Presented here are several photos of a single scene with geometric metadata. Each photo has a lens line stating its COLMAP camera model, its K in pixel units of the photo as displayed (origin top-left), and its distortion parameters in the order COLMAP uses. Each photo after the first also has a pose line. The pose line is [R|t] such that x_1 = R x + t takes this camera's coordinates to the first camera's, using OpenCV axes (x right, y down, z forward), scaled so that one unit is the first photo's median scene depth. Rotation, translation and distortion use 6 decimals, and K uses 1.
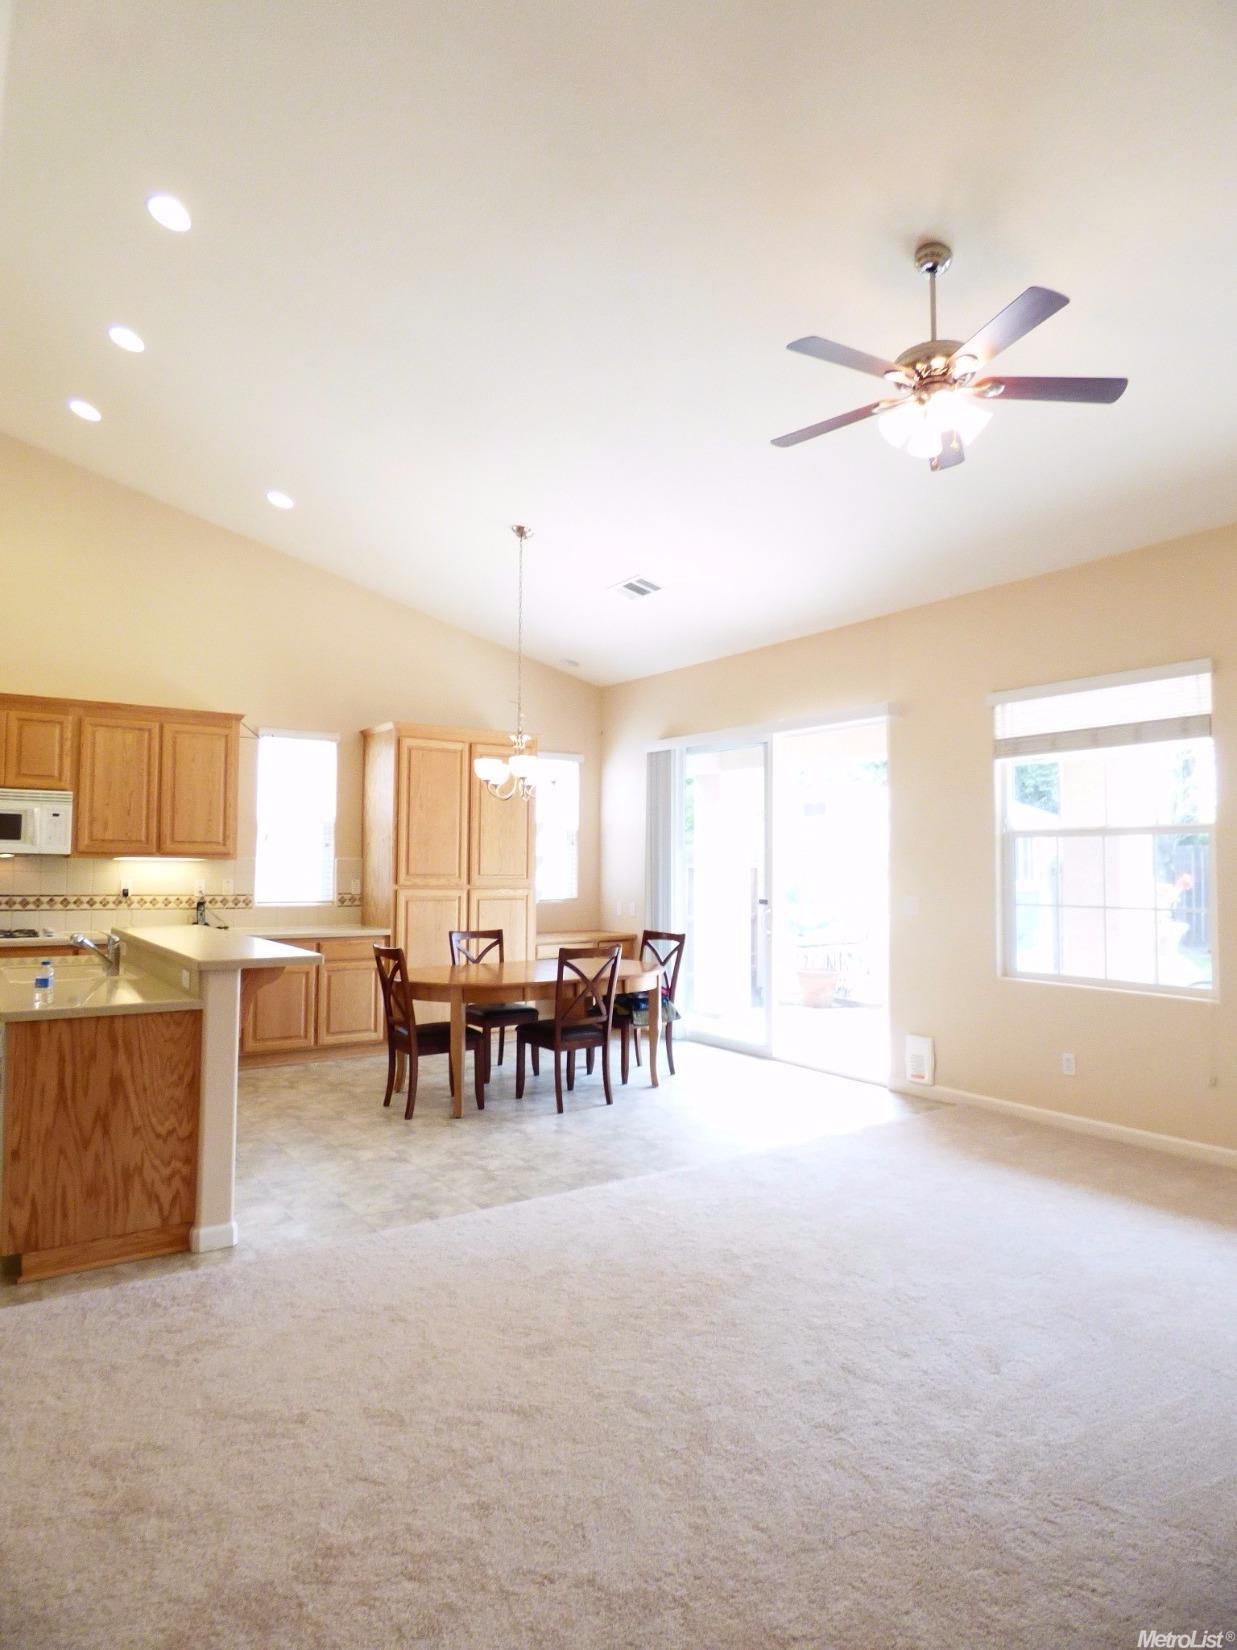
lens RADIAL K [[986.7, 0, 618.5], [0, 986.7, 825.0], [0, 0, 1]] dist [-0.010614, -0.002467]
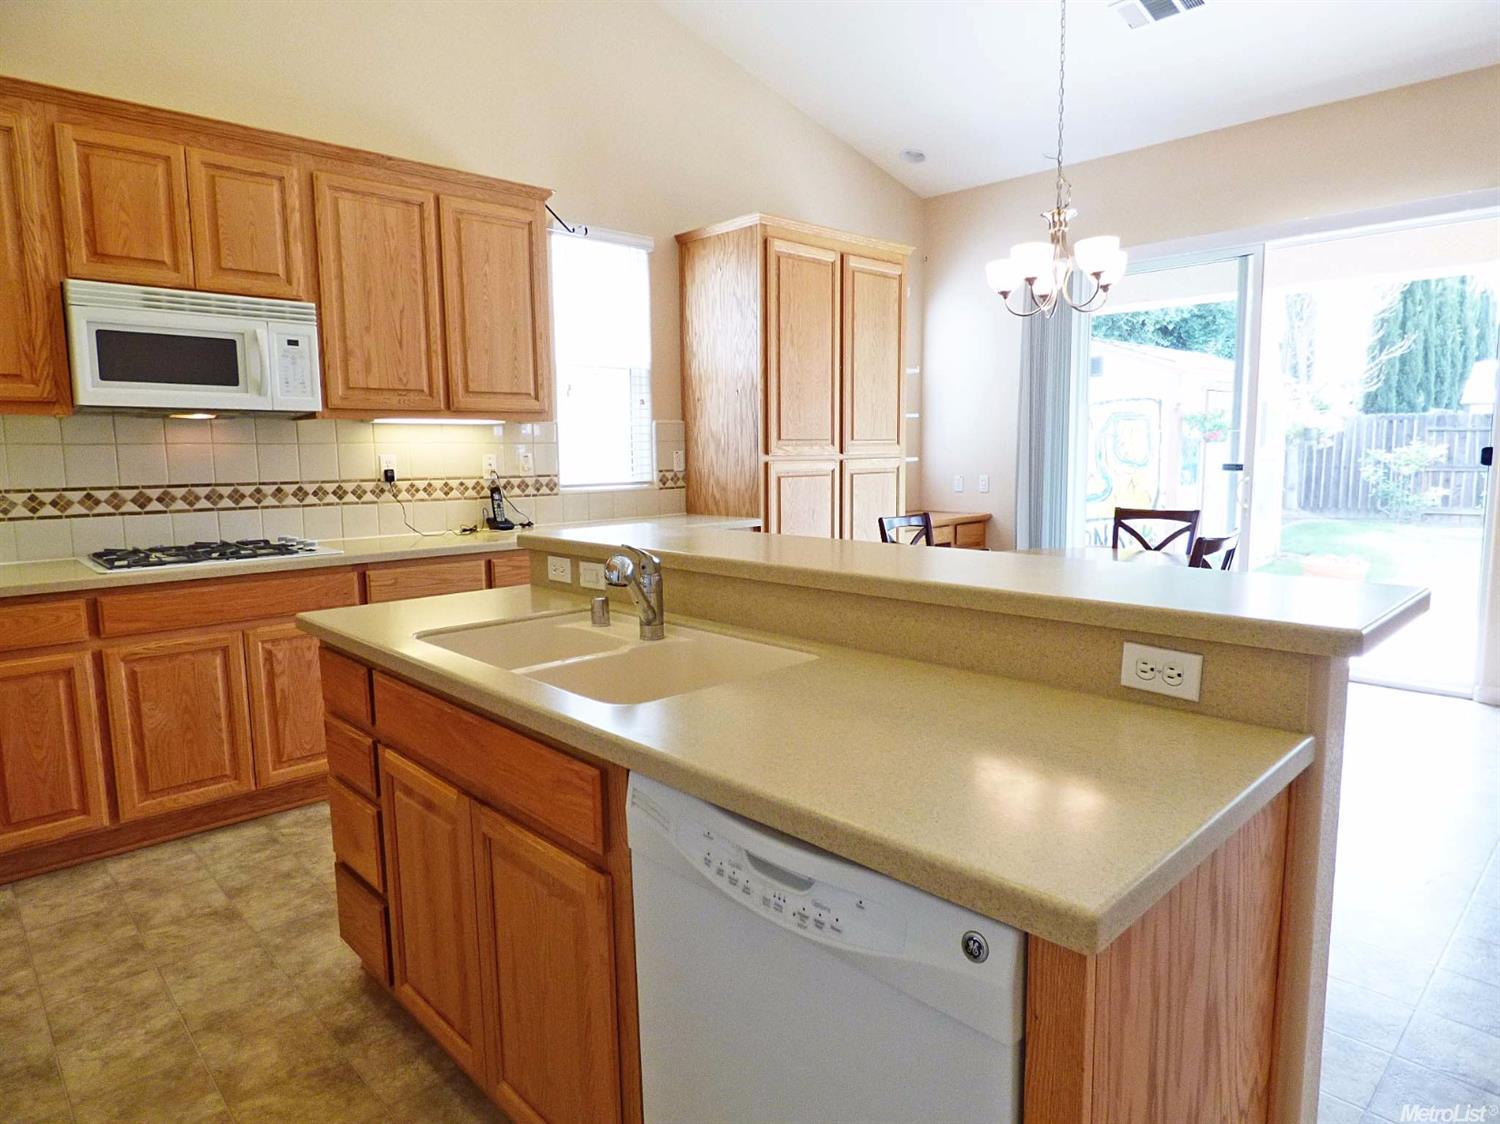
lens RADIAL K [[903.1, 0, 754.4], [0, 903.1, 560.2], [0, 0, 1]] dist [0.001855, -0.004154]
pose [[0.986947, -0.041021, 0.155731, -0.365613], [0.015140, 0.986367, 0.163865, 0.030876], [-0.160330, -0.159368, 0.974113, 0.388706]]
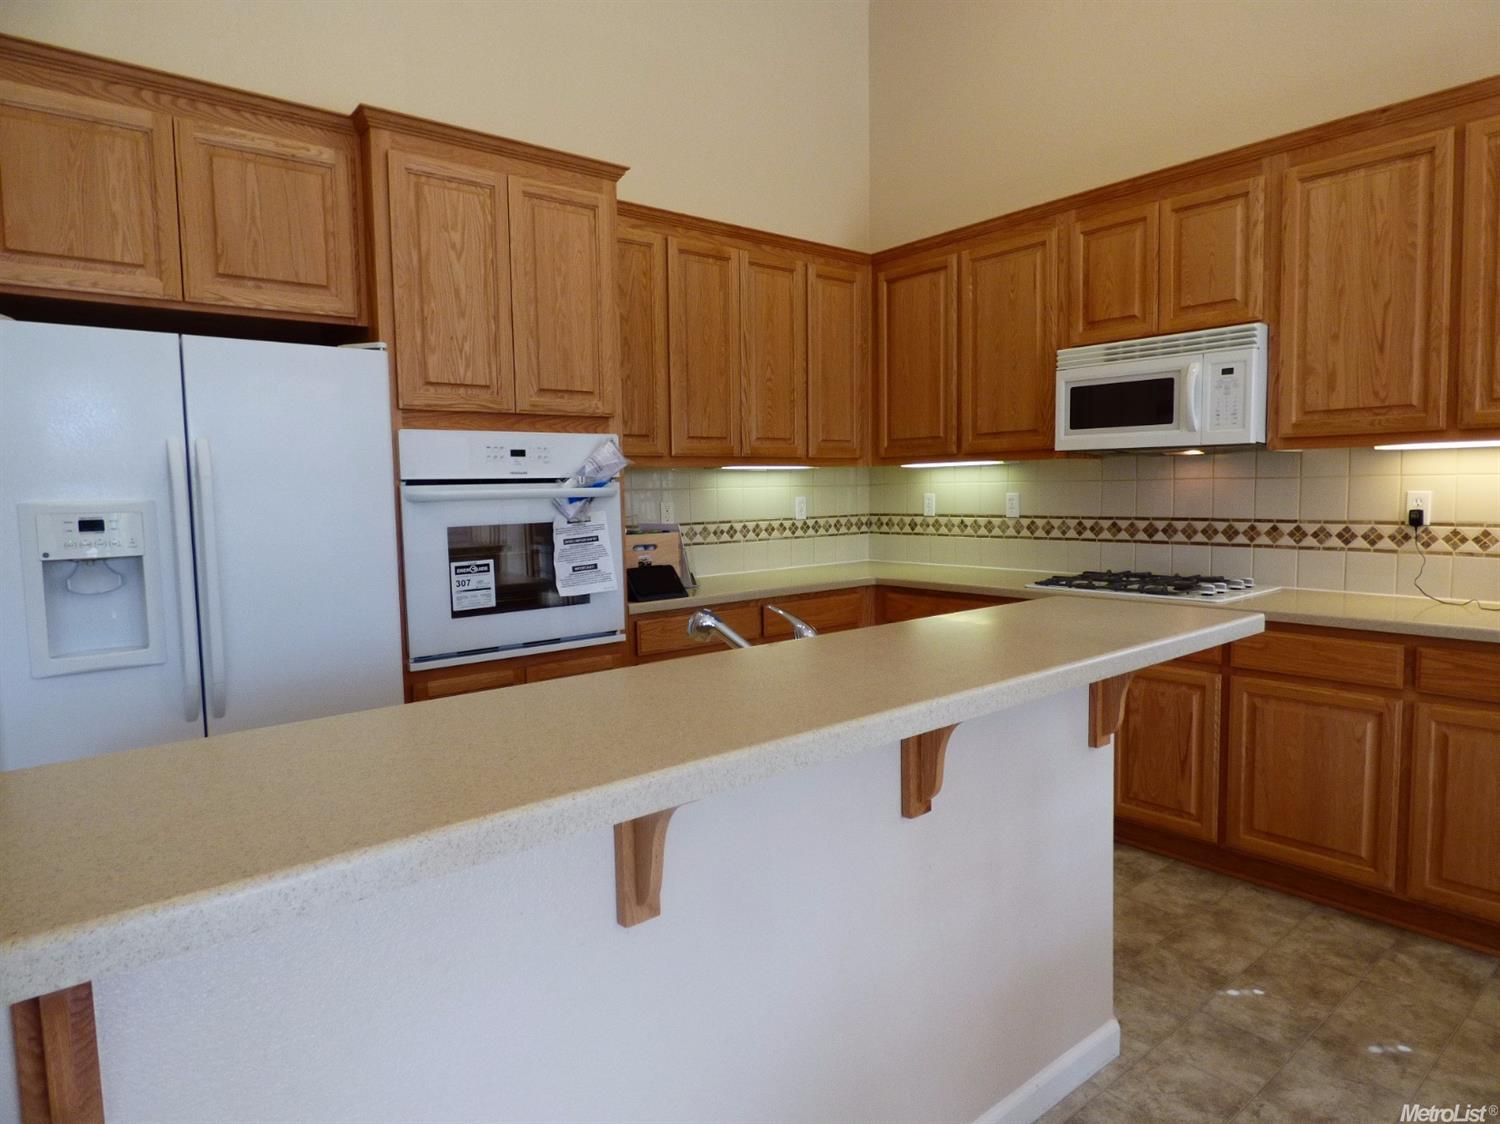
lens RADIAL K [[897.0, 0, 757.8], [0, 897.0, 559.7], [0, 0, 1]] dist [-0.010614, -0.002467]
pose [[0.091965, 0.066594, -0.993533, -0.096497], [0.059528, 0.995609, 0.072243, 0.038855], [0.993981, -0.065786, 0.087597, 0.647853]]
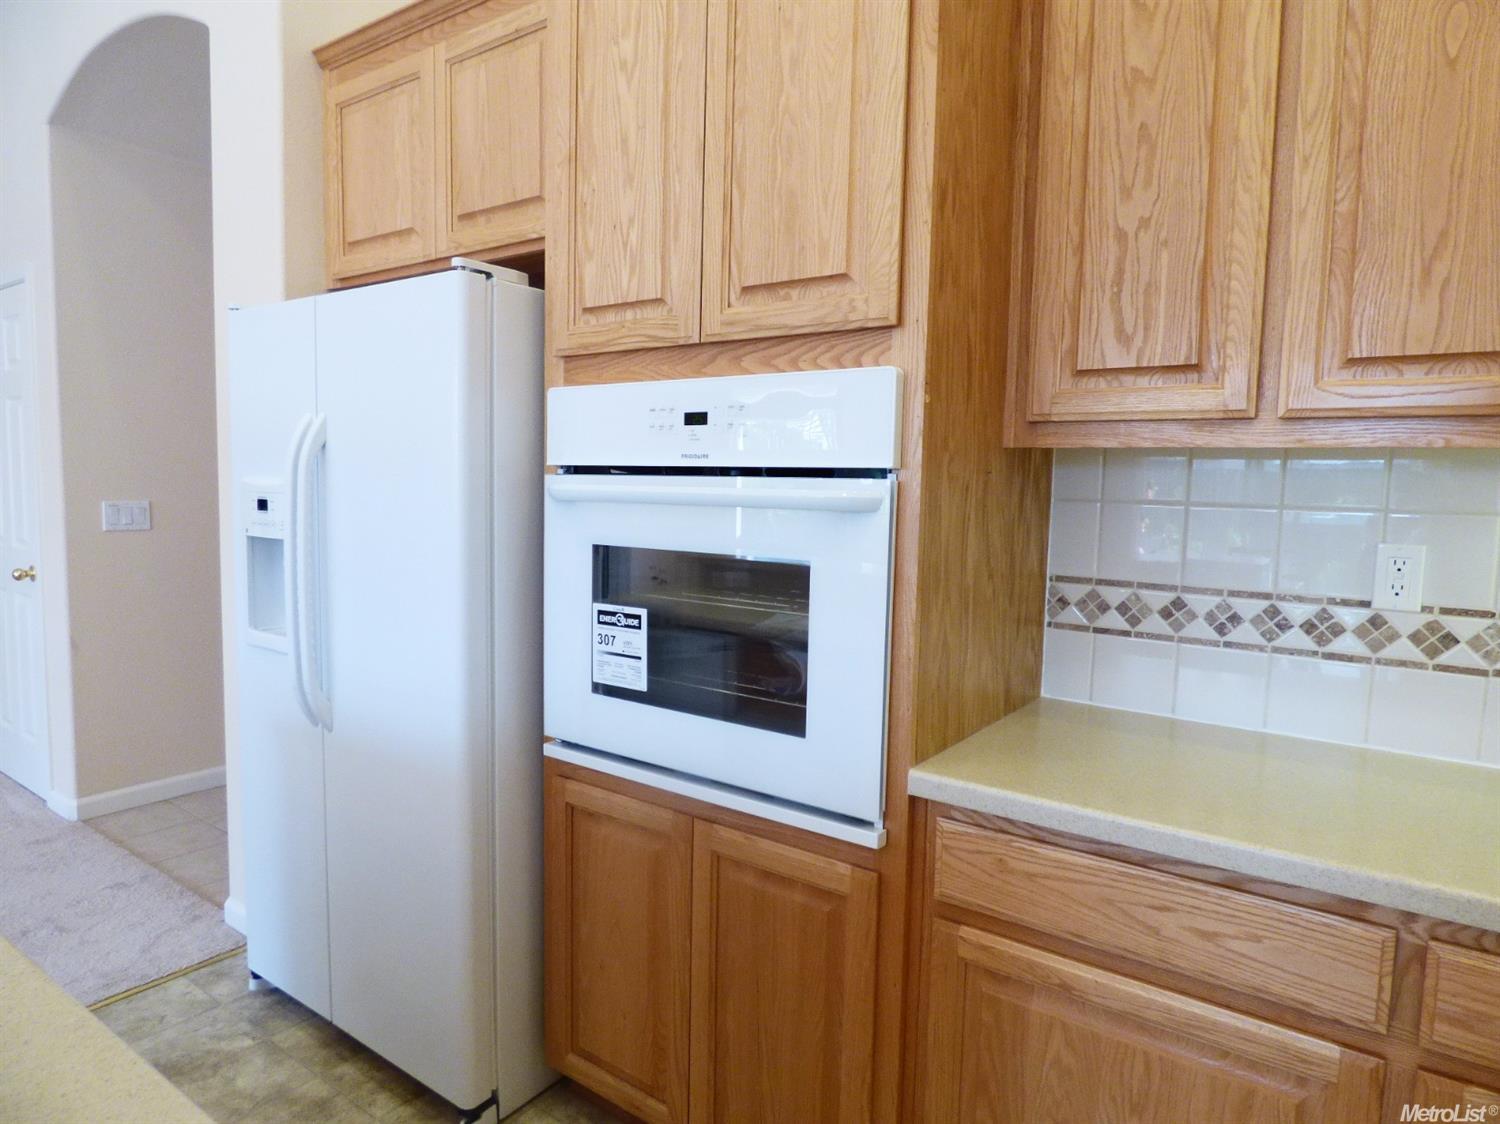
lens RADIAL K [[897.0, 0, 757.8], [0, 897.0, 559.7], [0, 0, 1]] dist [-0.010614, -0.002467]
pose [[-0.936708, -0.006972, -0.350042, -0.476796], [-0.022766, 0.998899, 0.041024, 0.038184], [0.349371, 0.046397, -0.935835, 0.795952]]
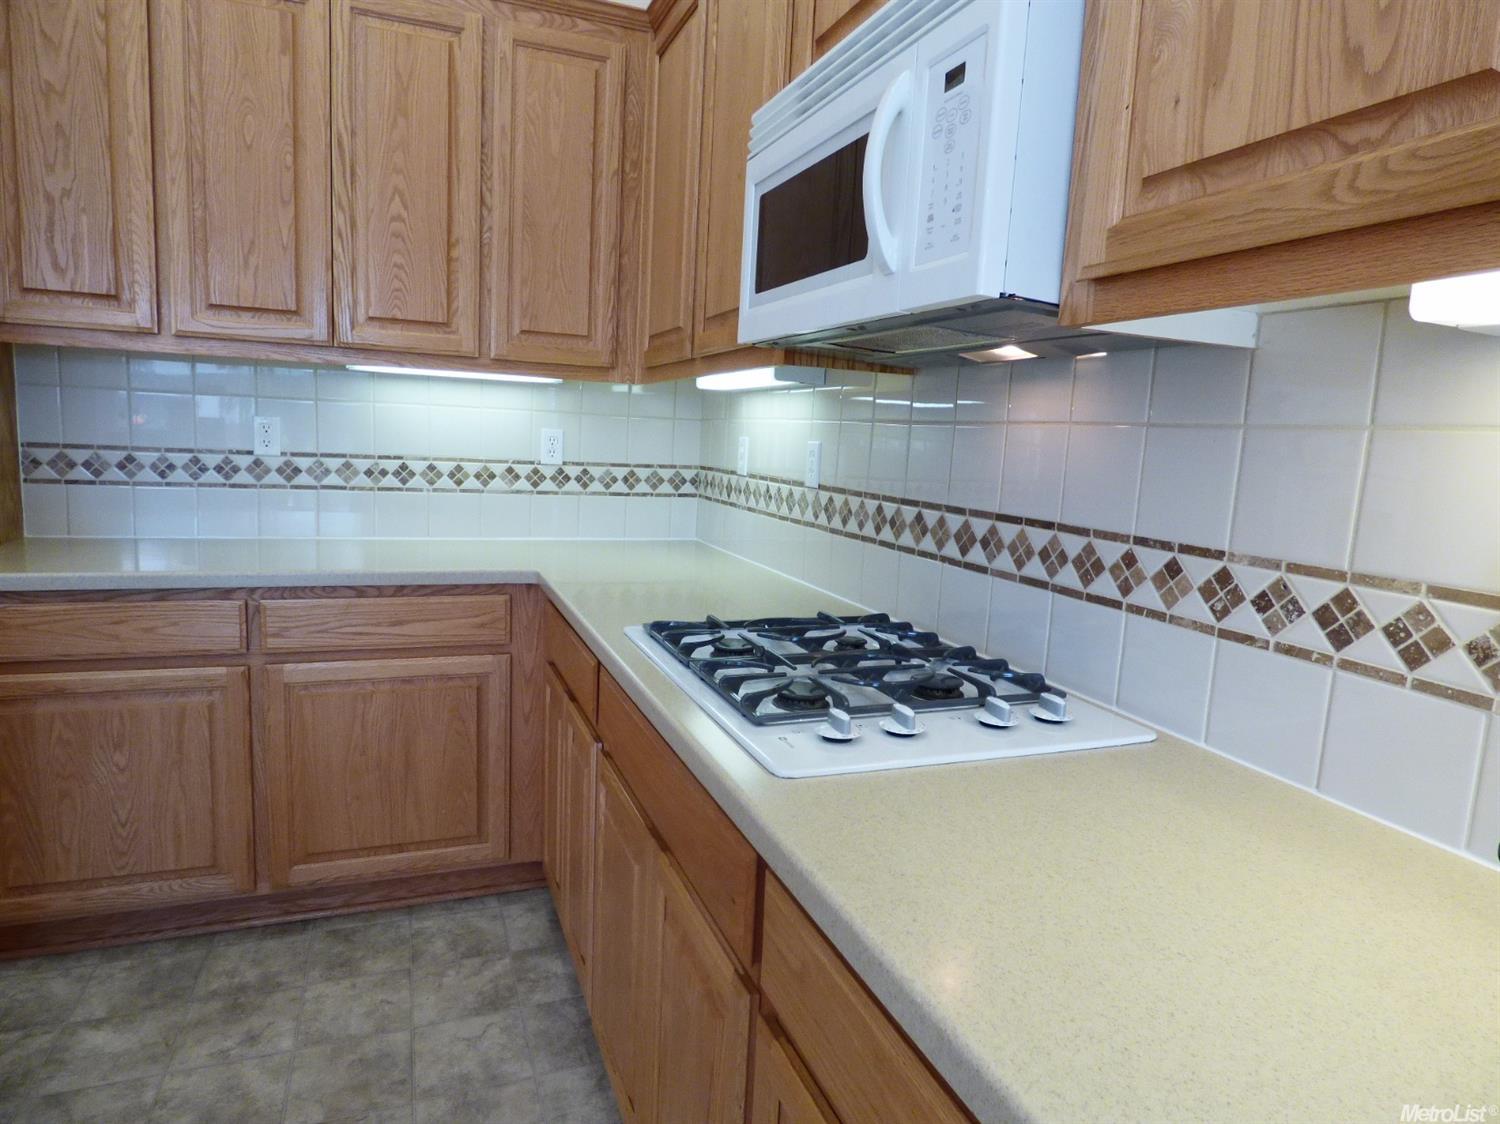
lens RADIAL K [[897.0, 0, 757.8], [0, 897.0, 559.7], [0, 0, 1]] dist [-0.010614, -0.002467]
pose [[-0.221891, 0.111363, -0.968691, -0.373784], [-0.013535, 0.993009, 0.117259, 0.053115], [0.974978, 0.039130, -0.218832, 0.935766]]
